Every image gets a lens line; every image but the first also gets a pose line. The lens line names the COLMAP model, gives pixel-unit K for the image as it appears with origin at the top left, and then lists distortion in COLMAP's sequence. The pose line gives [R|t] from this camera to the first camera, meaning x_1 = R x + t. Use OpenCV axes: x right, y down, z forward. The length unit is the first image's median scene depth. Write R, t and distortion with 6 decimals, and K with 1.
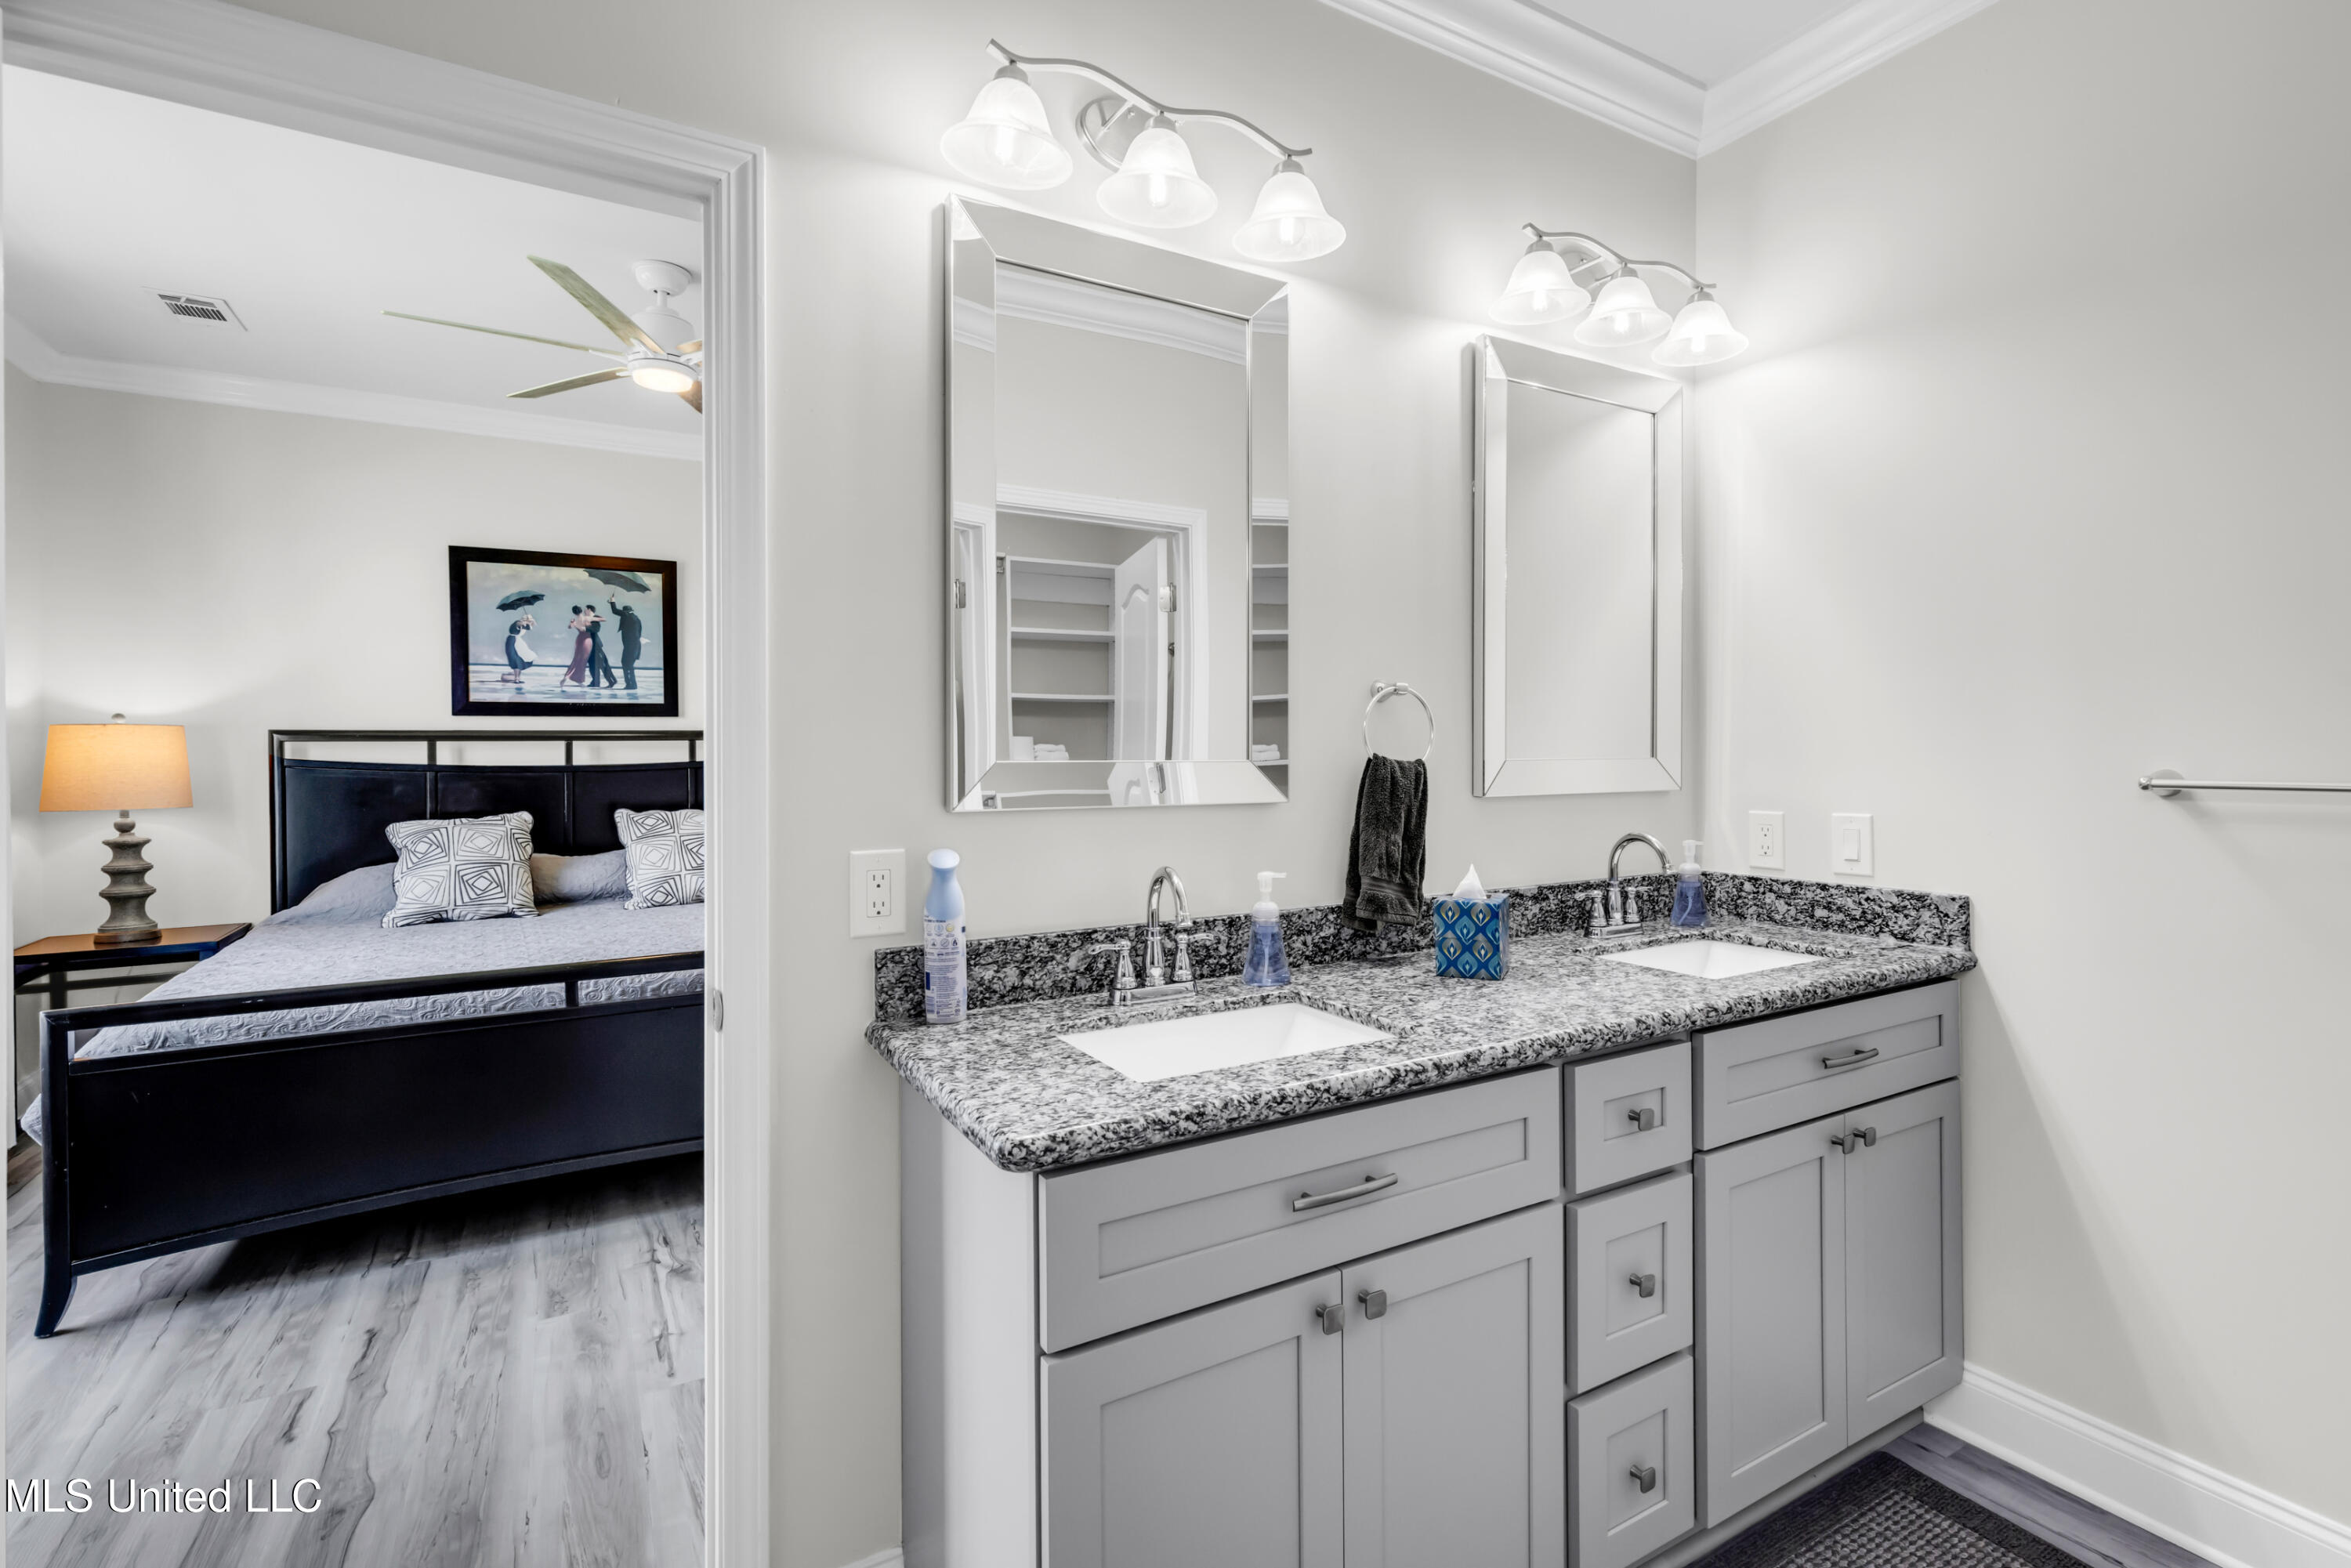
lens RADIAL K [[1062.5, 0, 1186.4], [0, 1062.5, 760.8], [0, 0, 1]] dist [0.005155, 0.000247]
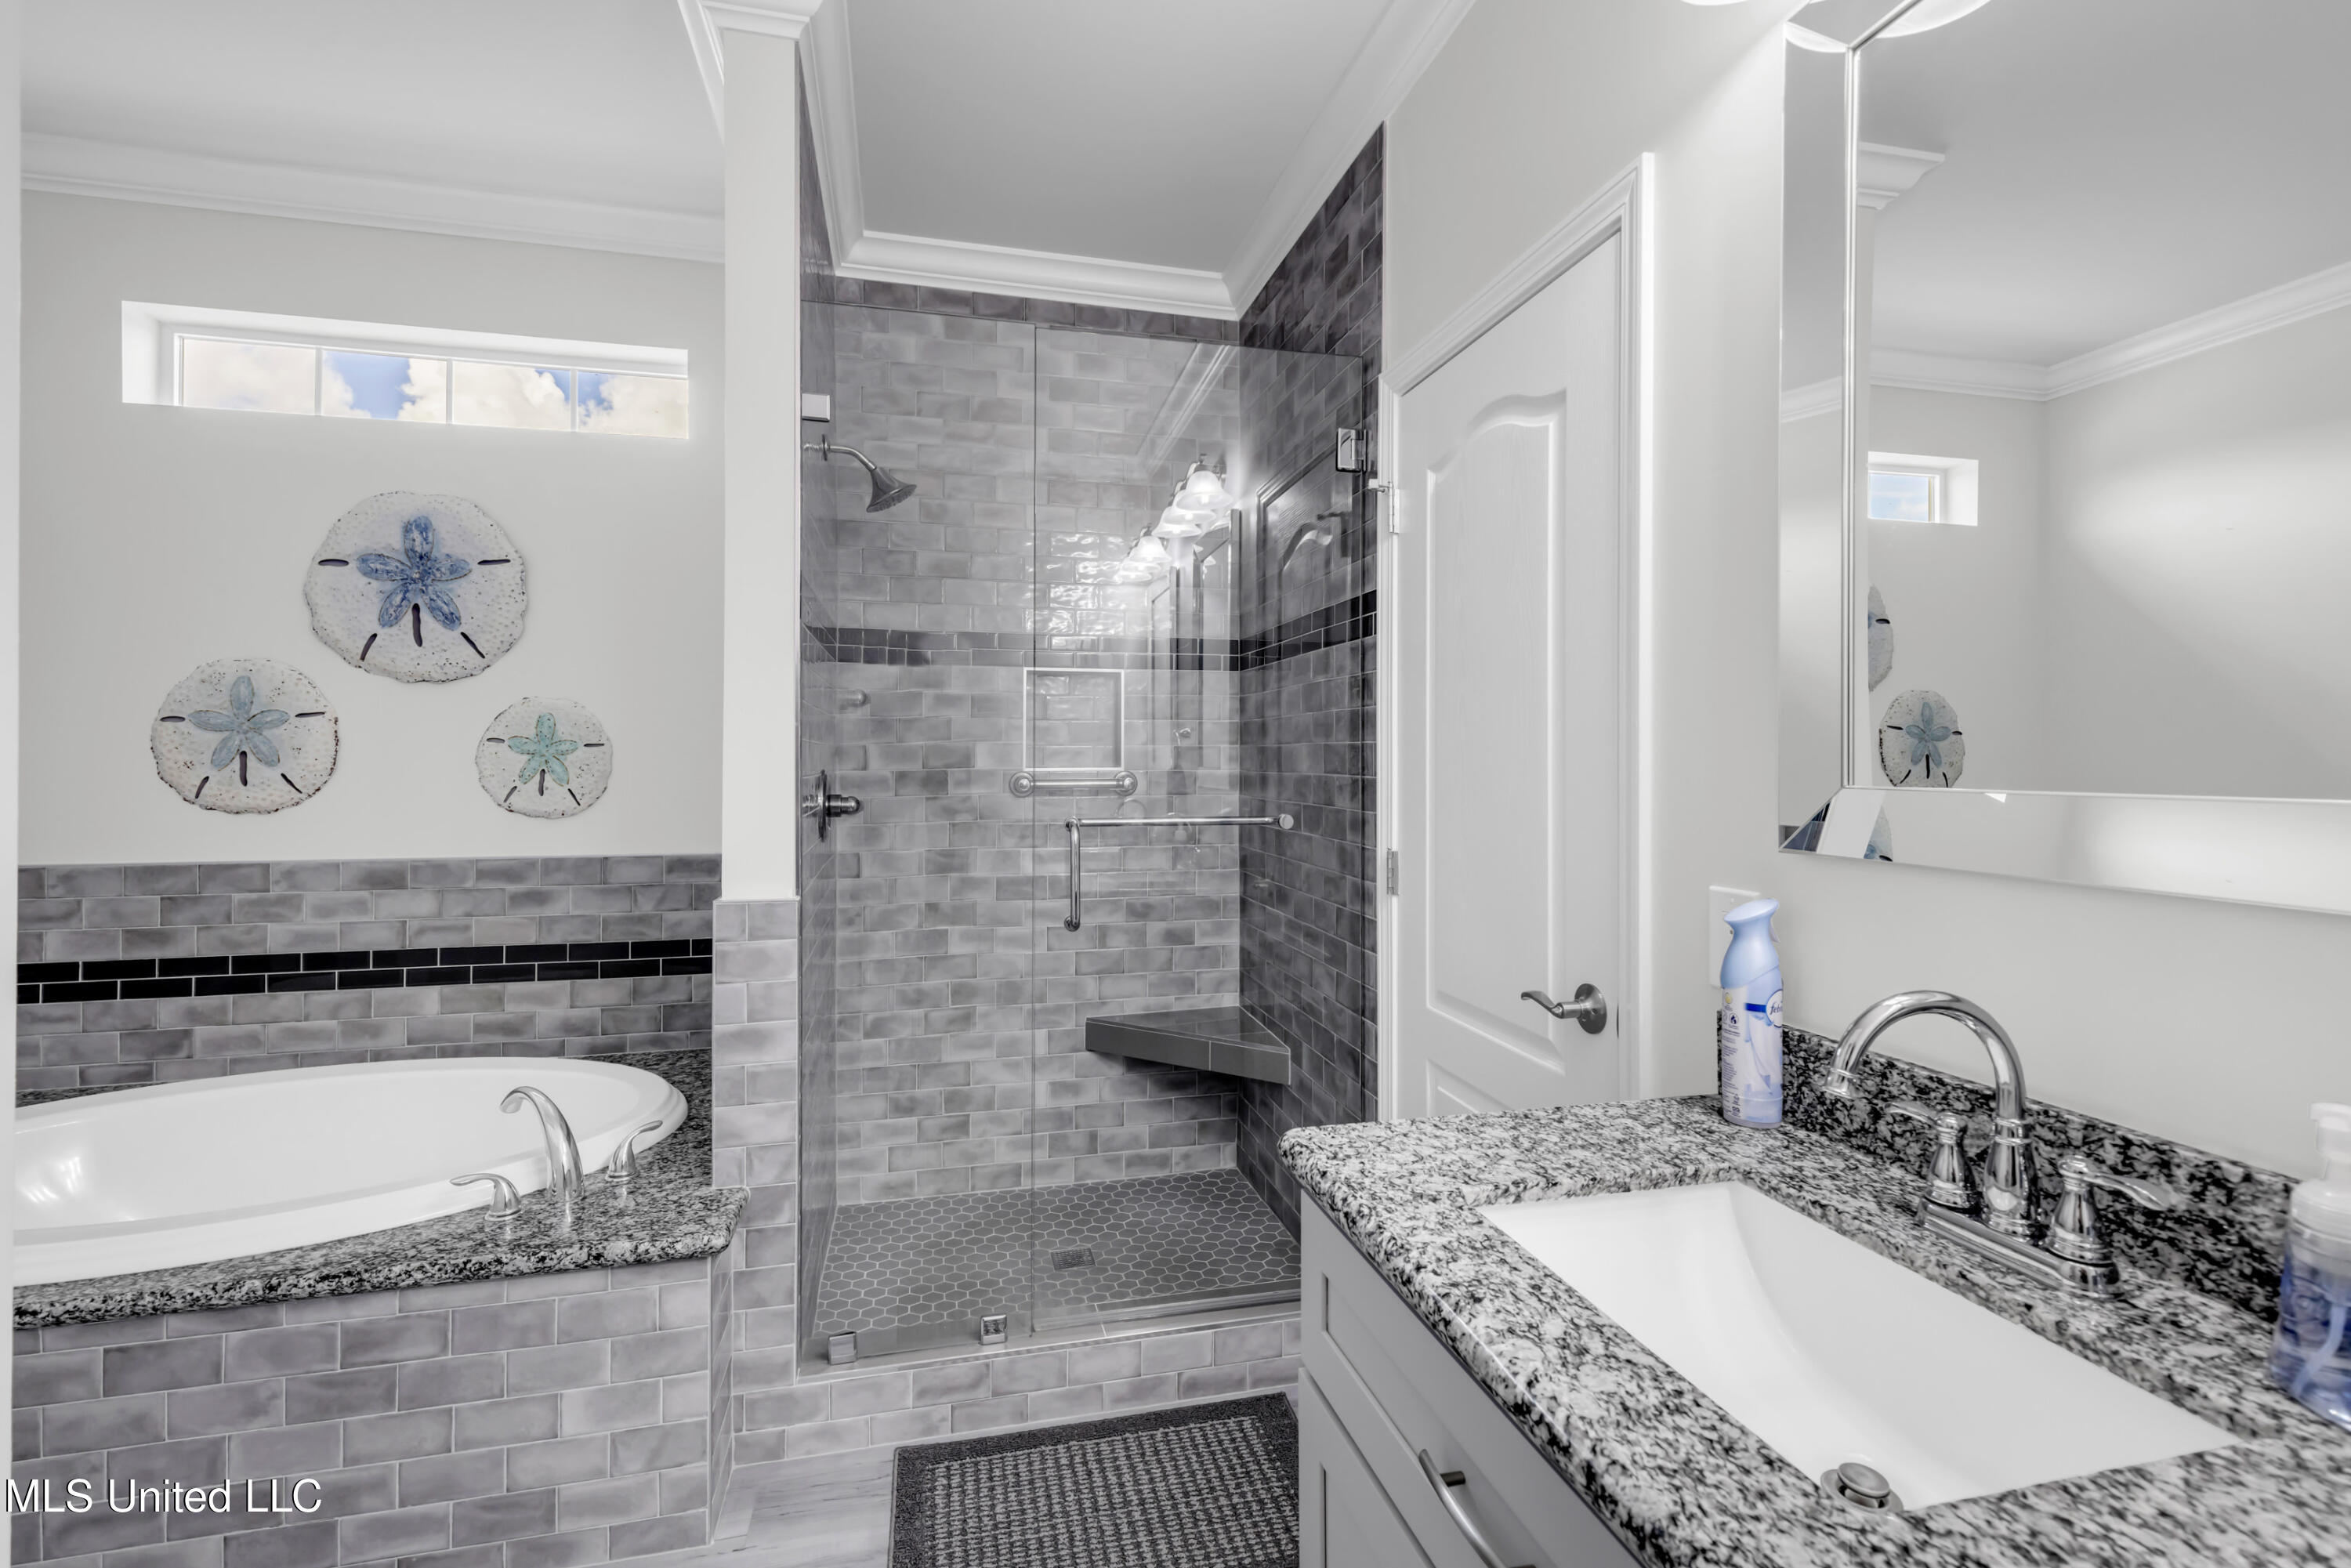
lens RADIAL K [[1062.5, 0, 1187.4], [0, 1062.5, 771.6], [0, 0, 1]] dist [0.005155, 0.000247]
pose [[-0.269132, 0.013957, -0.963002, 0.683982], [-0.003309, 0.999876, 0.015416, -0.020617], [0.963098, 0.007336, -0.269052, 0.900522]]
